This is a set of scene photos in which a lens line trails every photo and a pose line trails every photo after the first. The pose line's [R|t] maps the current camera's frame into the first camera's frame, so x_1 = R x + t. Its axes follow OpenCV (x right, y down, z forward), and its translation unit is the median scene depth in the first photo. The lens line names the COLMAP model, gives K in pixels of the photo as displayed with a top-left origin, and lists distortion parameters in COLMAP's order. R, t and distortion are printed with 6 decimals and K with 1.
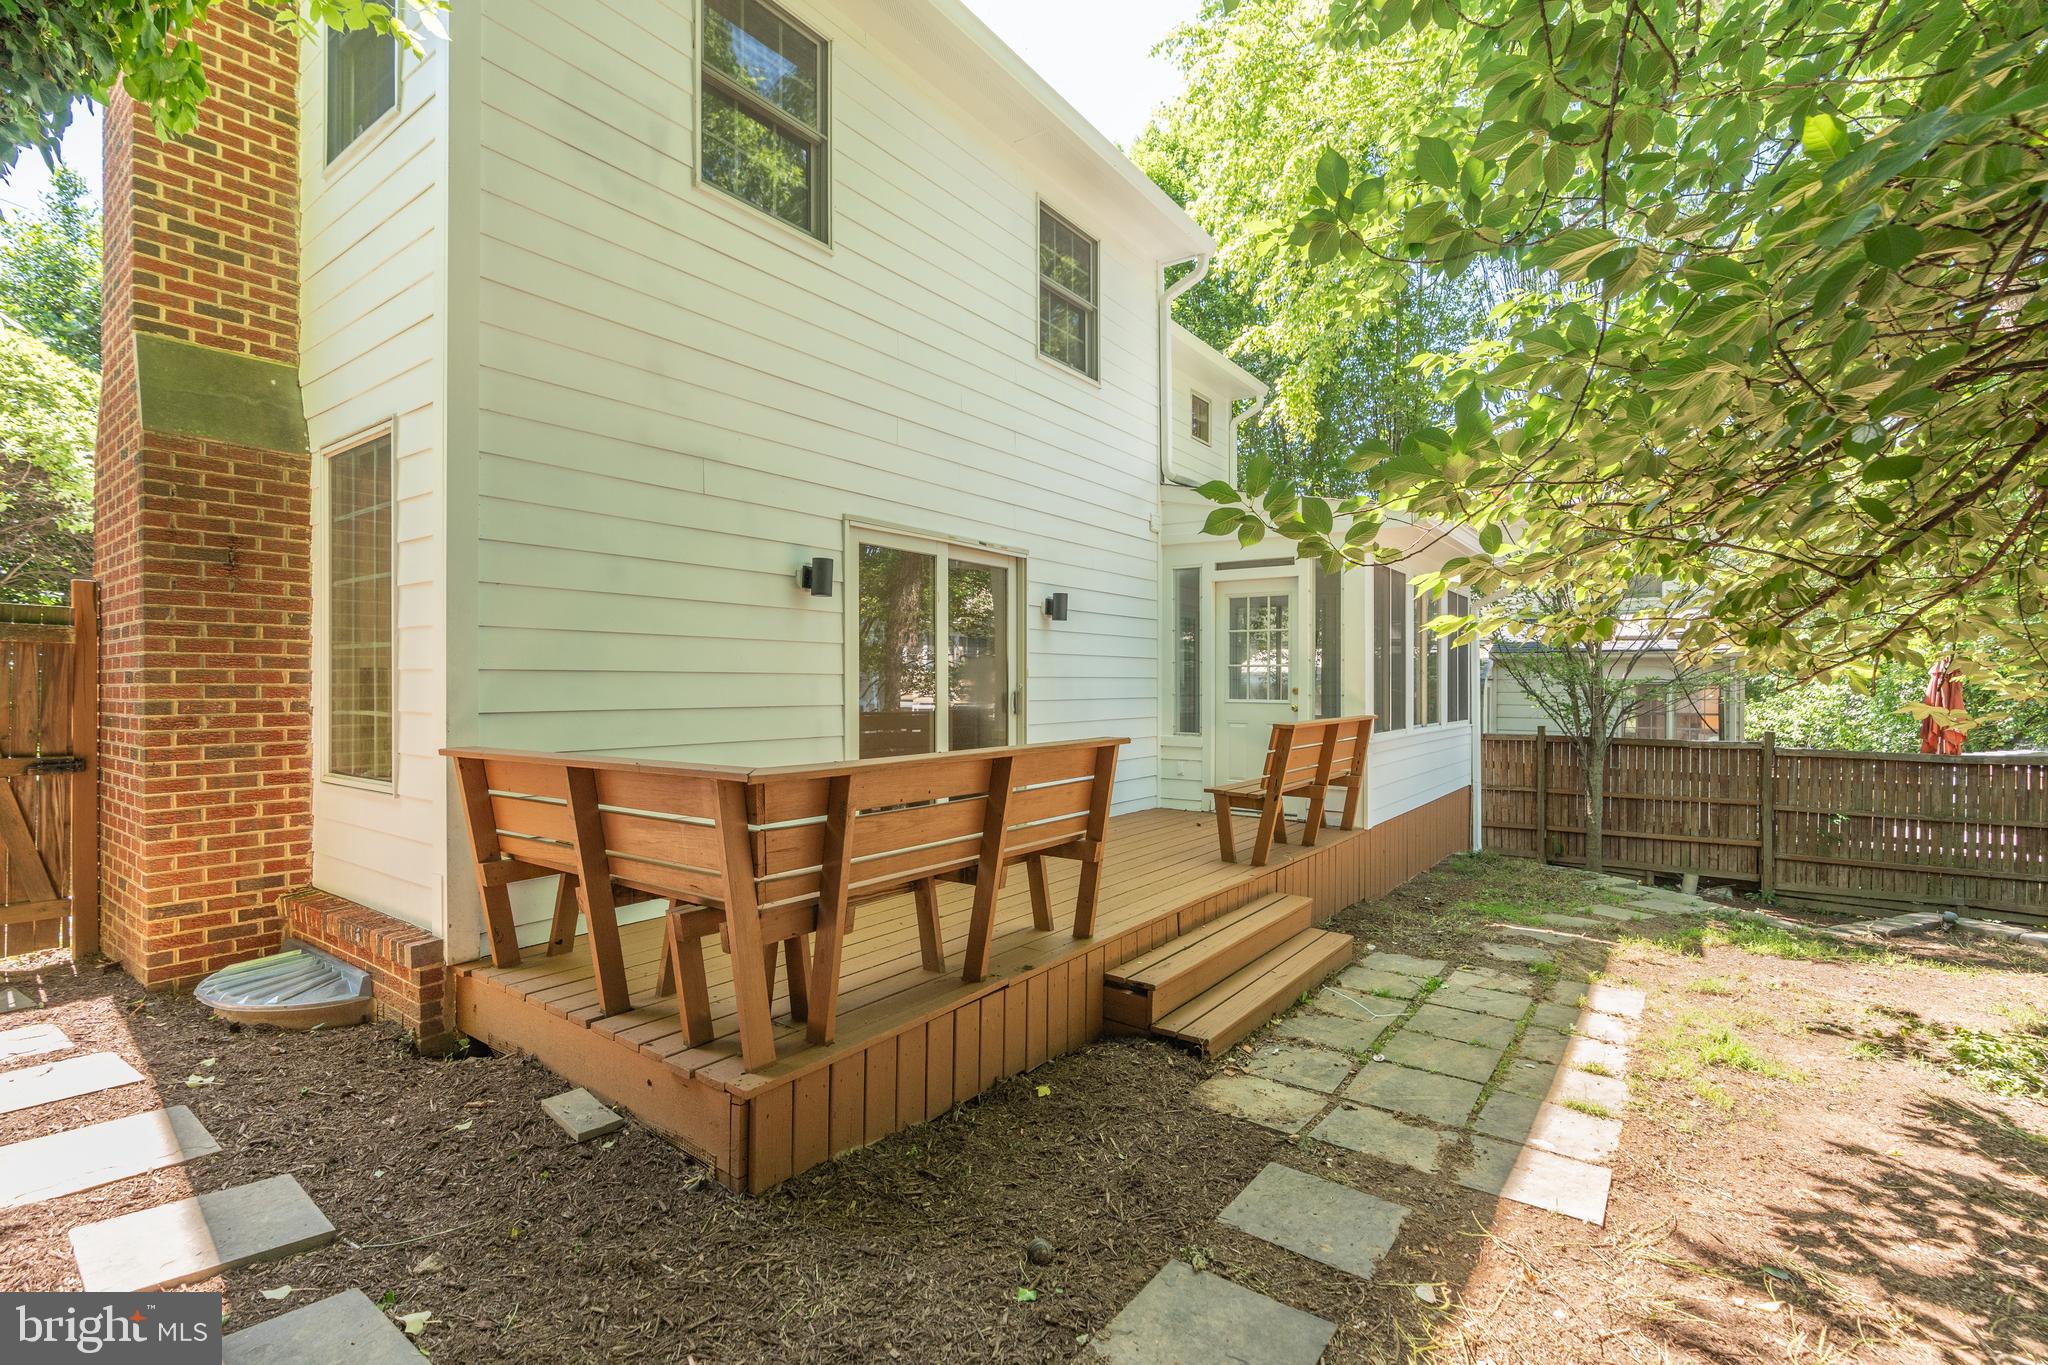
lens RADIAL K [[922.7, 0, 1018.8], [0, 922.7, 683.4], [0, 0, 1]] dist [-0.004525, -0.000025]
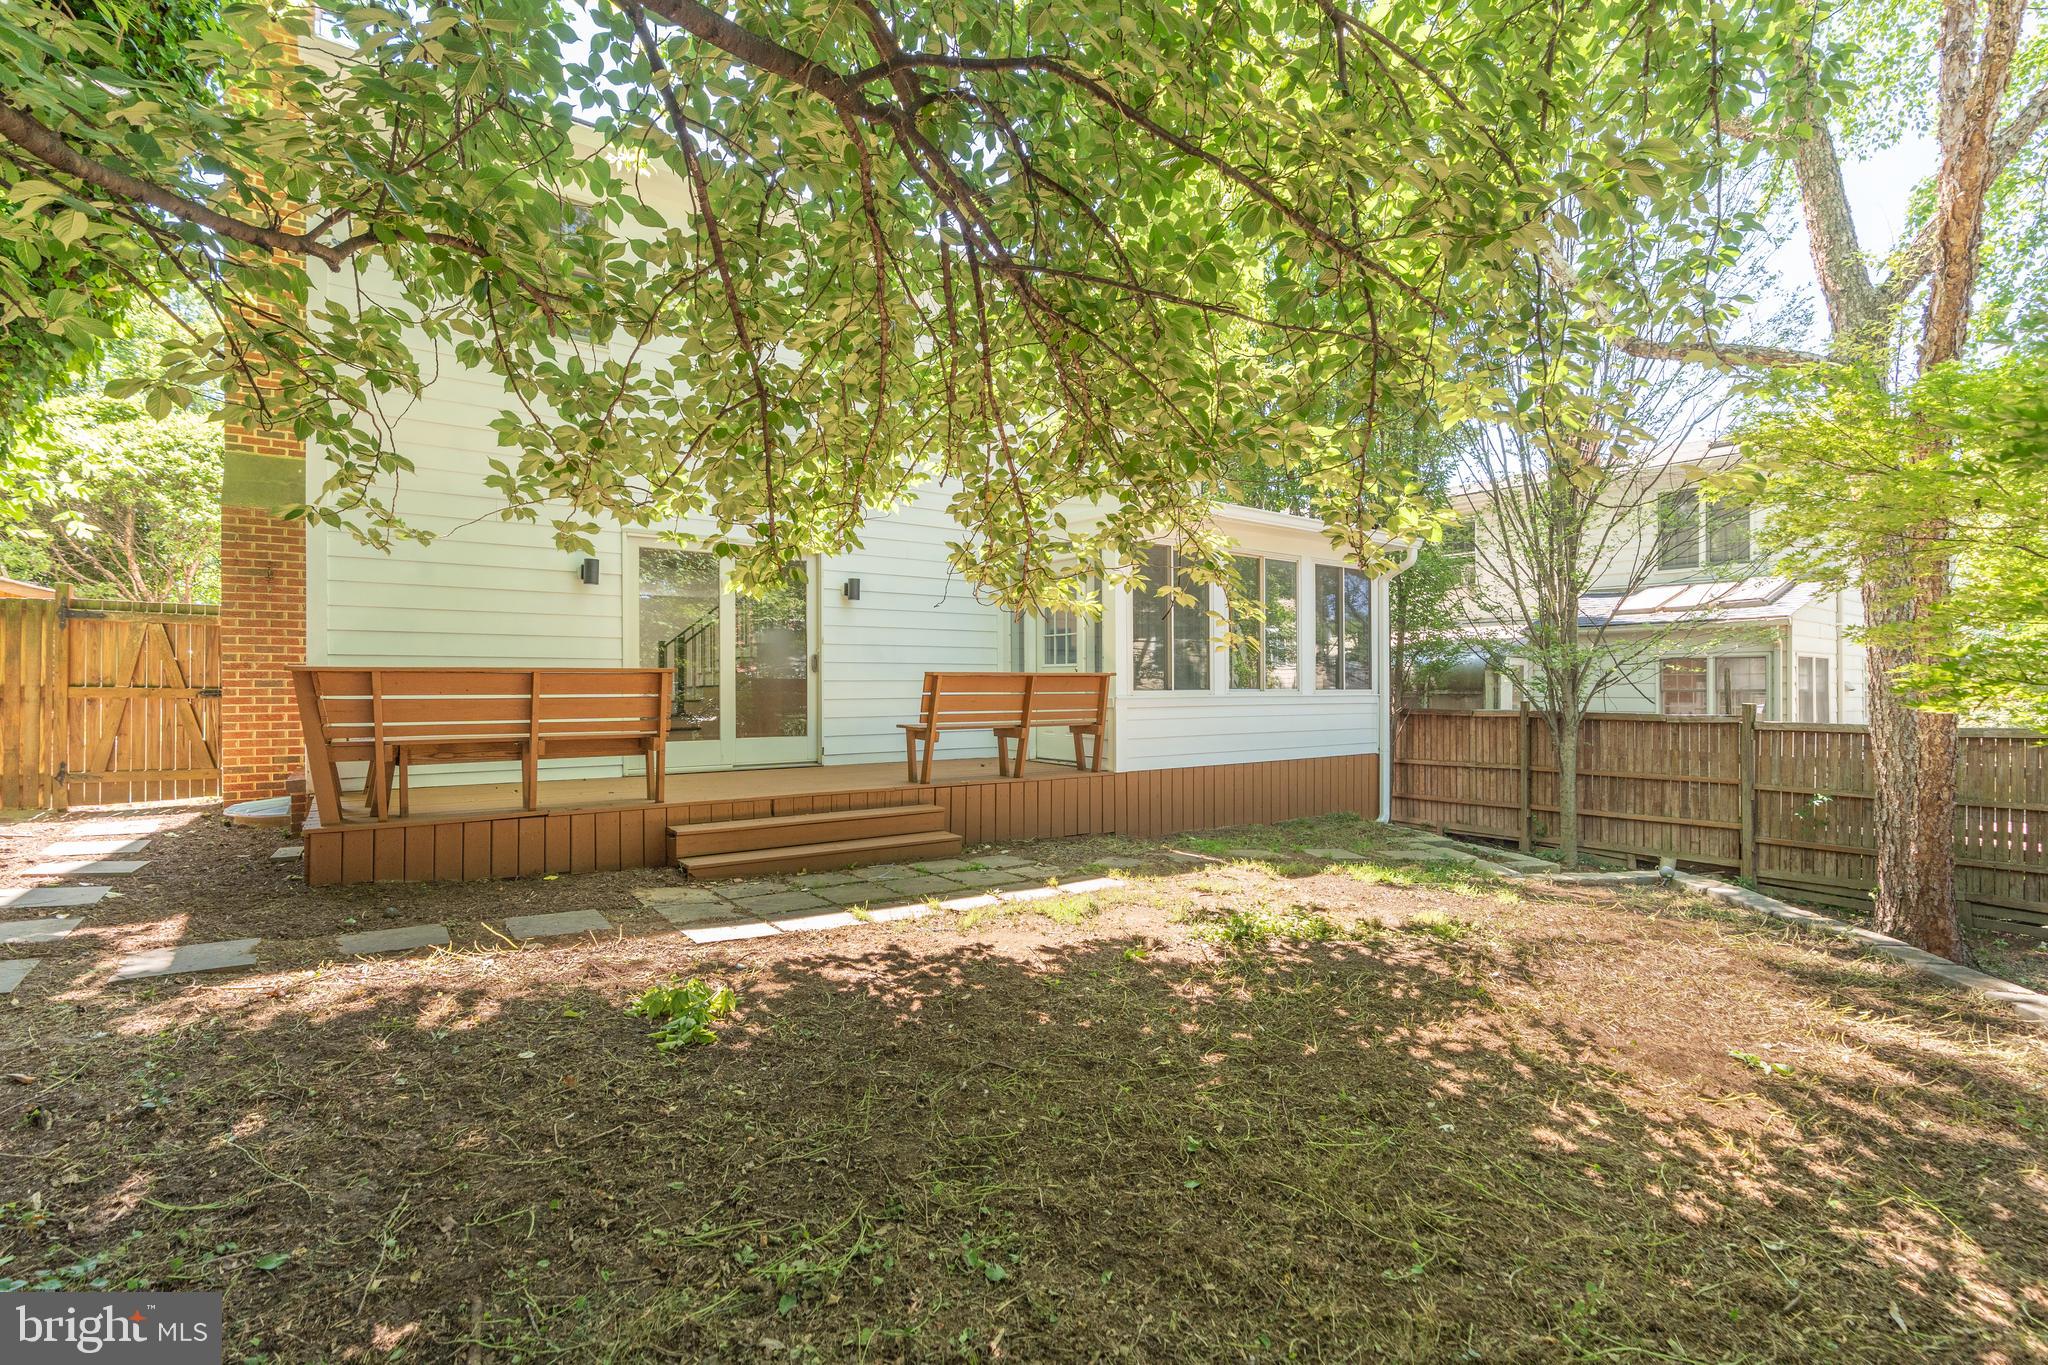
lens RADIAL K [[922.7, 0, 1030.4], [0, 922.7, 684.9], [0, 0, 1]] dist [-0.004525, -0.000025]
pose [[0.953635, -0.002915, -0.300953, 1.020330], [0.002677, 0.999996, -0.001204, 0.079305], [0.300955, 0.000342, 0.953638, -0.233067]]
